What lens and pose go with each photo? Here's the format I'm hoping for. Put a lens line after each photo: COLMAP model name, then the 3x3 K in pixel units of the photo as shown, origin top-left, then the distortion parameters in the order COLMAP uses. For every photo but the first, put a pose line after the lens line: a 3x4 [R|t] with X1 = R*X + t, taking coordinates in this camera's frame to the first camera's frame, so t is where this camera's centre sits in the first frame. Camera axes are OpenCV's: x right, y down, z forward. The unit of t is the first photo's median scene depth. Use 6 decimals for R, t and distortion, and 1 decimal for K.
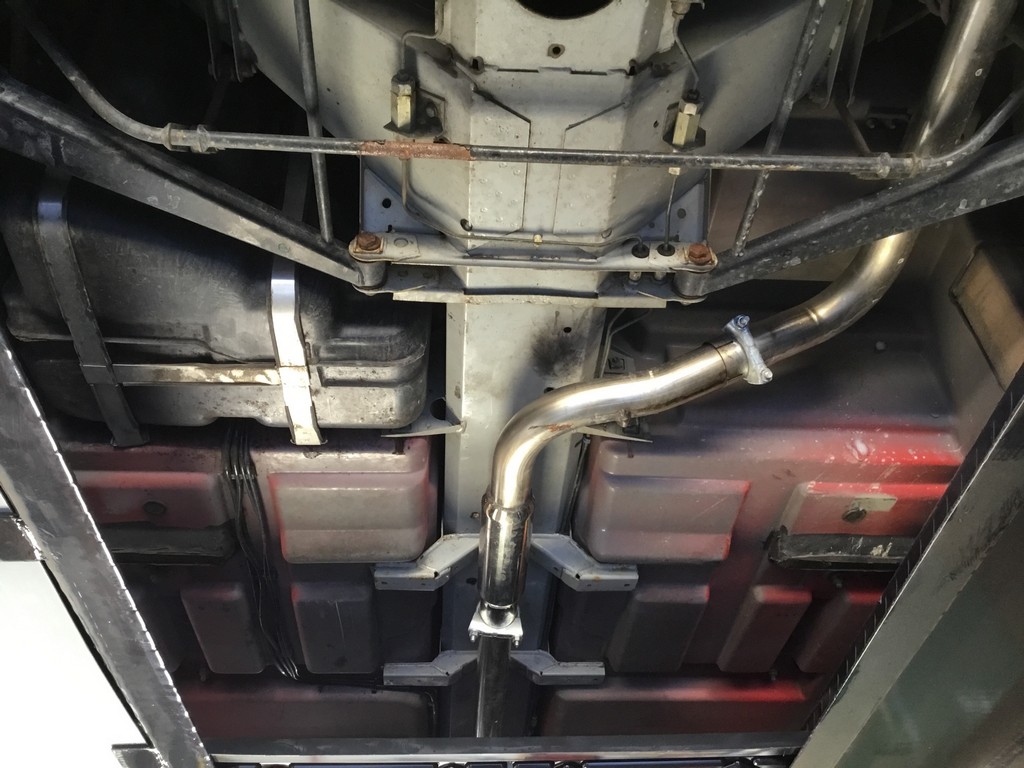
lens RADIAL K [[918.1, 0, 511.3], [0, 918.1, 378.3], [0, 0, 1]] dist [0.115996, -0.217185]
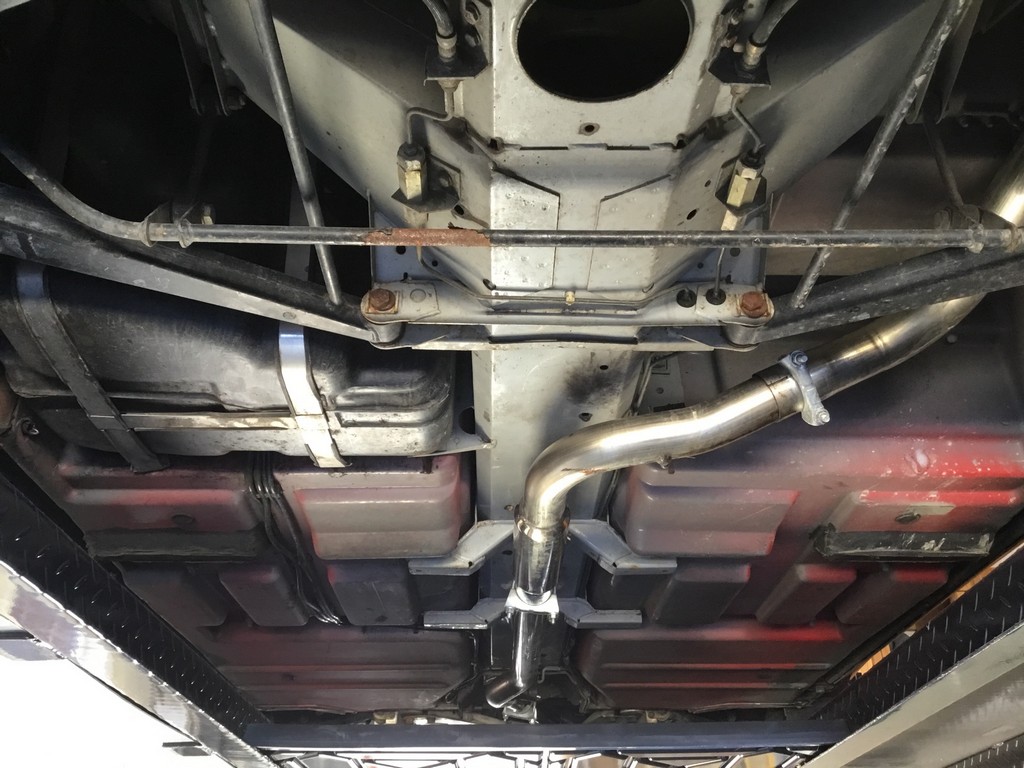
lens RADIAL K [[924.5, 0, 512.0], [0, 924.5, 384.0], [0, 0, 1]] dist [0.110224, -0.214775]
pose [[0.998834, -0.003123, -0.048185, 0.014222], [0.013797, 0.974760, 0.222828, -0.246545], [0.046273, -0.223233, 0.973666, 0.097388]]
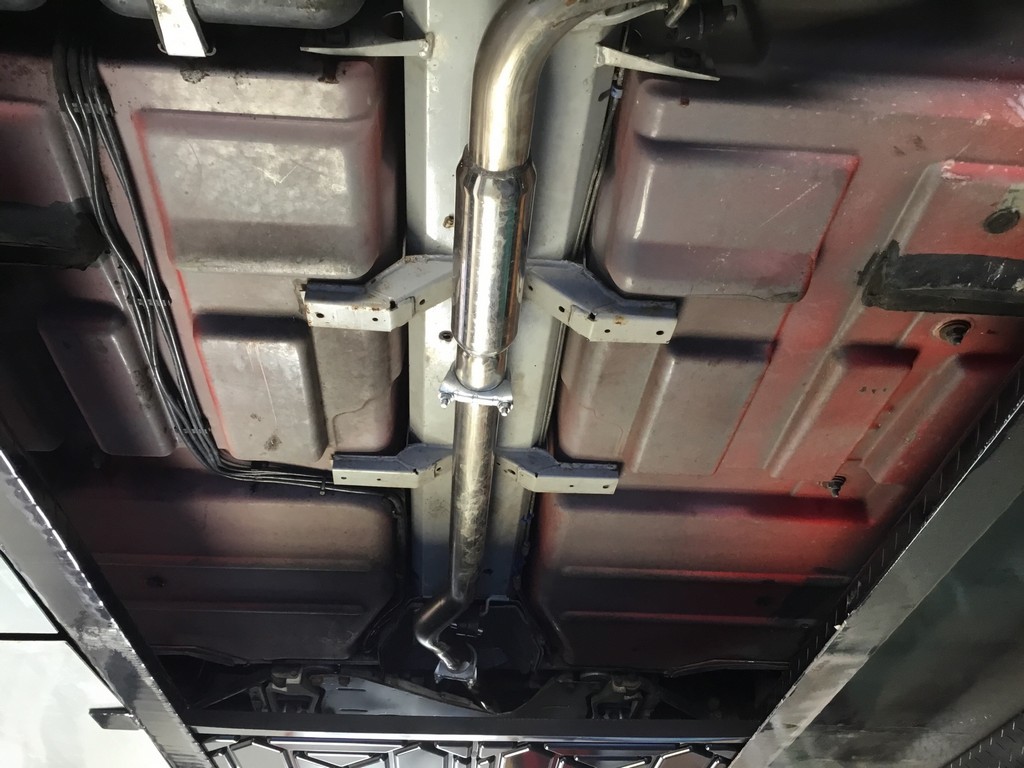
lens RADIAL K [[918.1, 0, 511.3], [0, 918.1, 378.3], [0, 0, 1]] dist [0.115996, -0.217185]
pose [[0.999538, 0.030287, -0.002658, 0.016254], [-0.029886, 0.994834, 0.097019, 0.248329], [0.005582, -0.096894, 0.995279, 0.366095]]
